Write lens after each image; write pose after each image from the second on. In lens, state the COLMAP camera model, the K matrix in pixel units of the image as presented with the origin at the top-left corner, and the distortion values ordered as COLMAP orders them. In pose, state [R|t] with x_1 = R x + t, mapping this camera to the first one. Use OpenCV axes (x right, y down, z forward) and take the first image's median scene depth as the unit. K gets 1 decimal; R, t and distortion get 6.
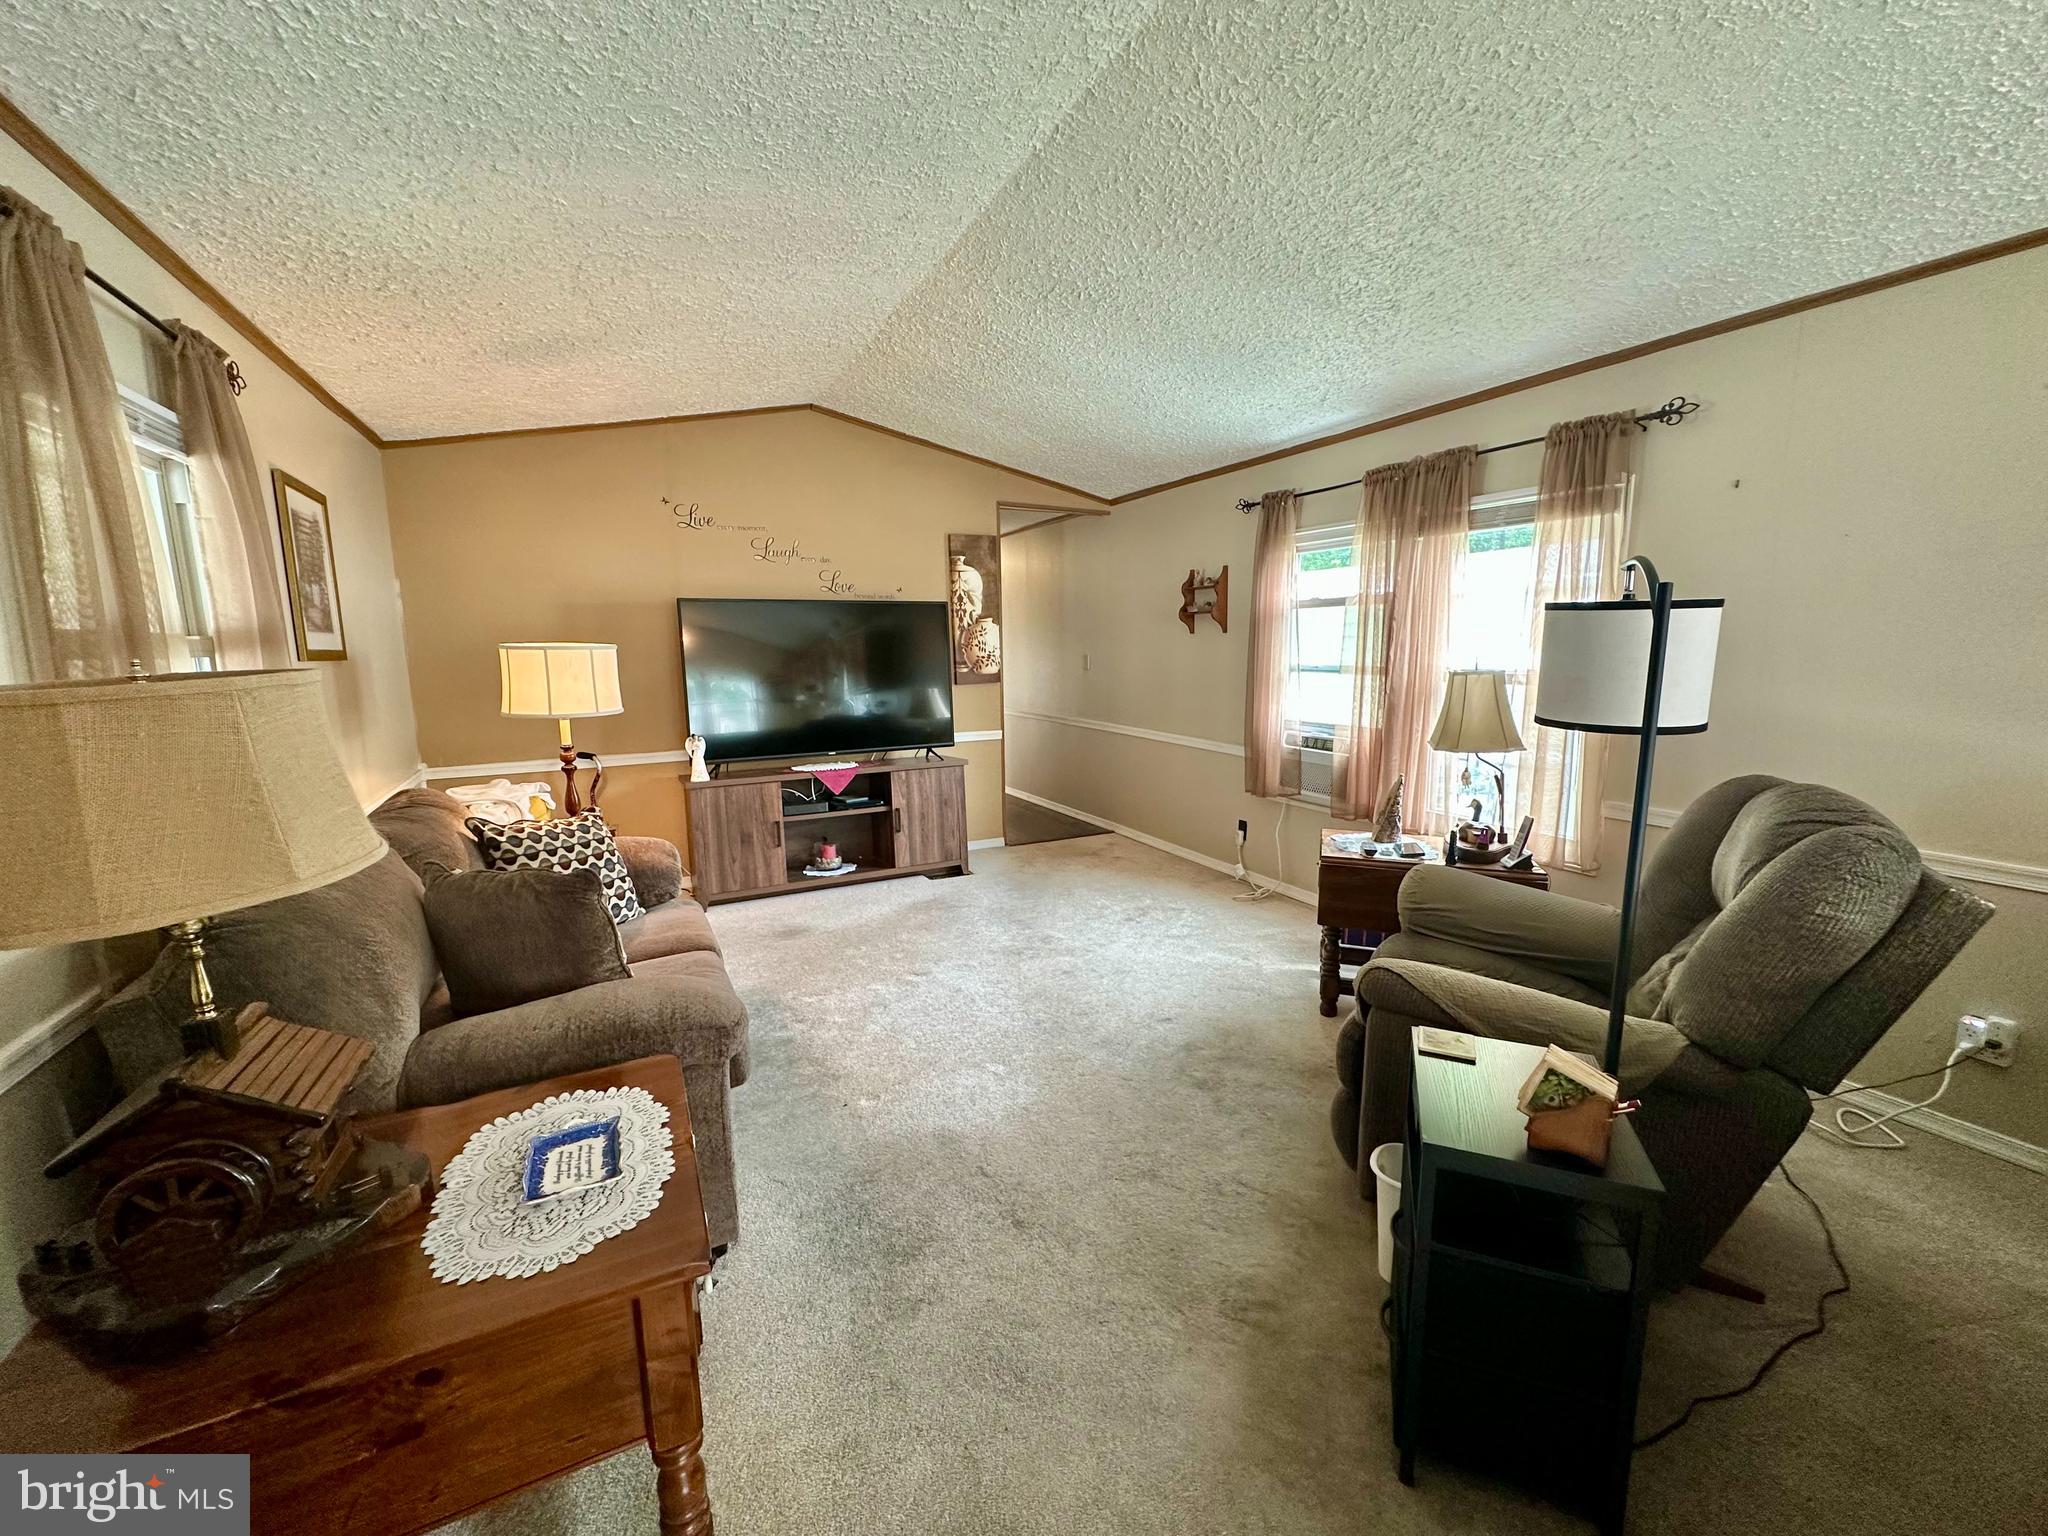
lens RADIAL K [[814.6, 0, 1024.0], [0, 814.6, 768.0], [0, 0, 1]] dist [-0.001404, 0.000332]
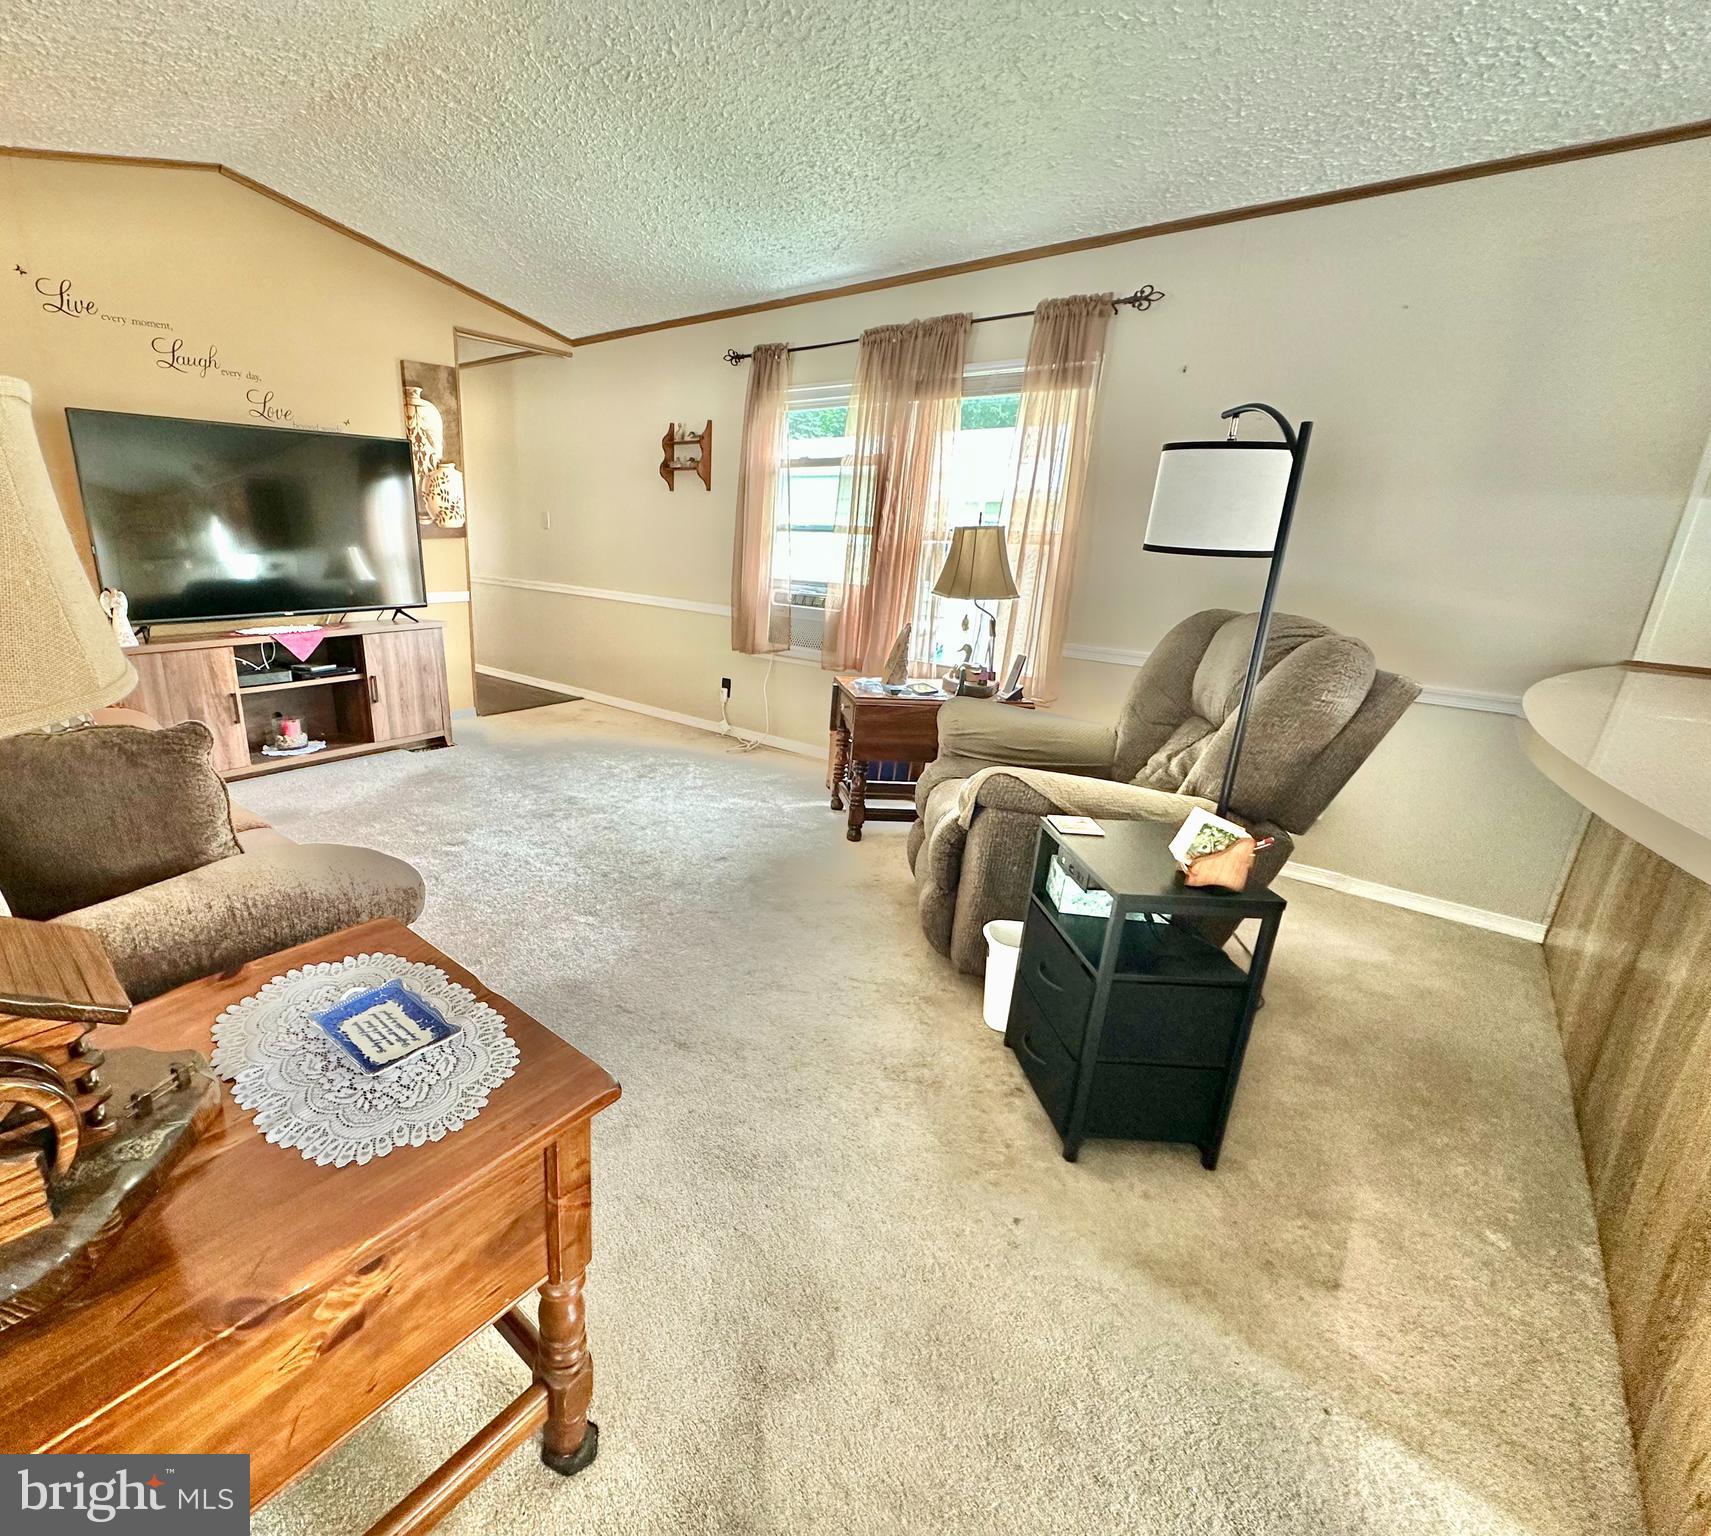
lens RADIAL K [[812.7, 0, 687.6], [0, 812.7, 768.0], [0, 0, 1]] dist [-0.001143, 0.000056]
pose [[0.939392, -0.066380, 0.336356, -0.166106], [0.016849, 0.988830, 0.148090, 0.027751], [-0.342429, -0.133447, 0.930018, 0.039522]]
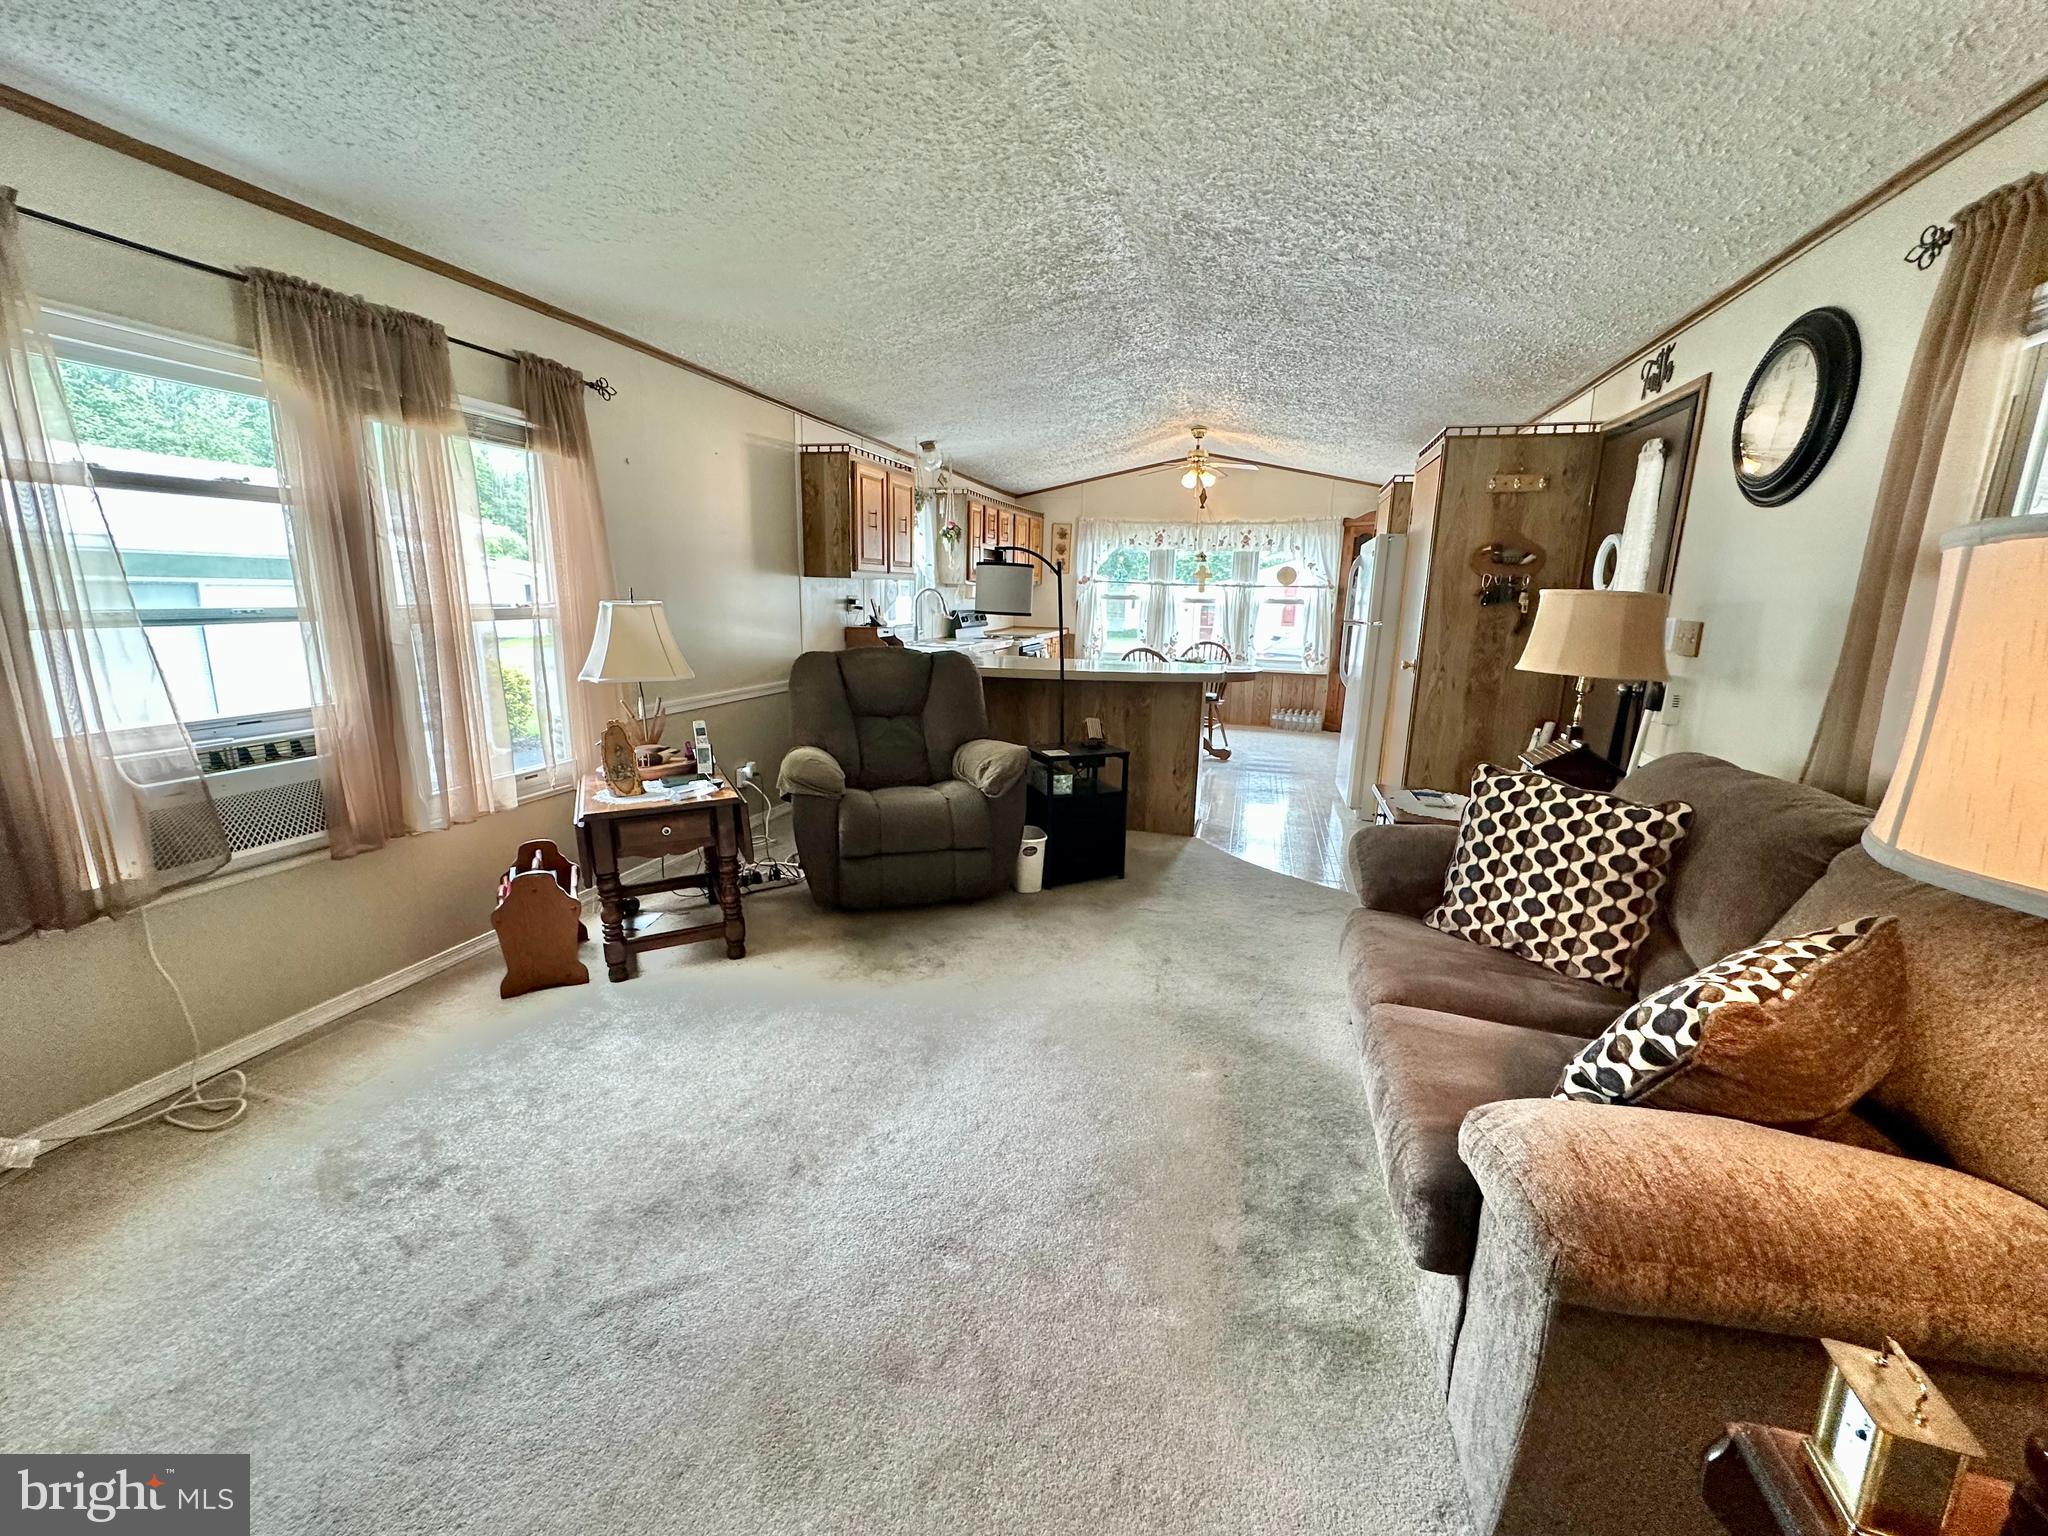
lens RADIAL K [[830.6, 0, 1046.1], [0, 830.6, 766.7], [0, 0, 1]] dist [0.014362, 0.000269]
pose [[-0.755276, -0.141697, 0.639906, -0.414692], [0.089386, 0.944958, 0.314746, -0.158478], [-0.649283, 0.294919, -0.701038, 1.102652]]
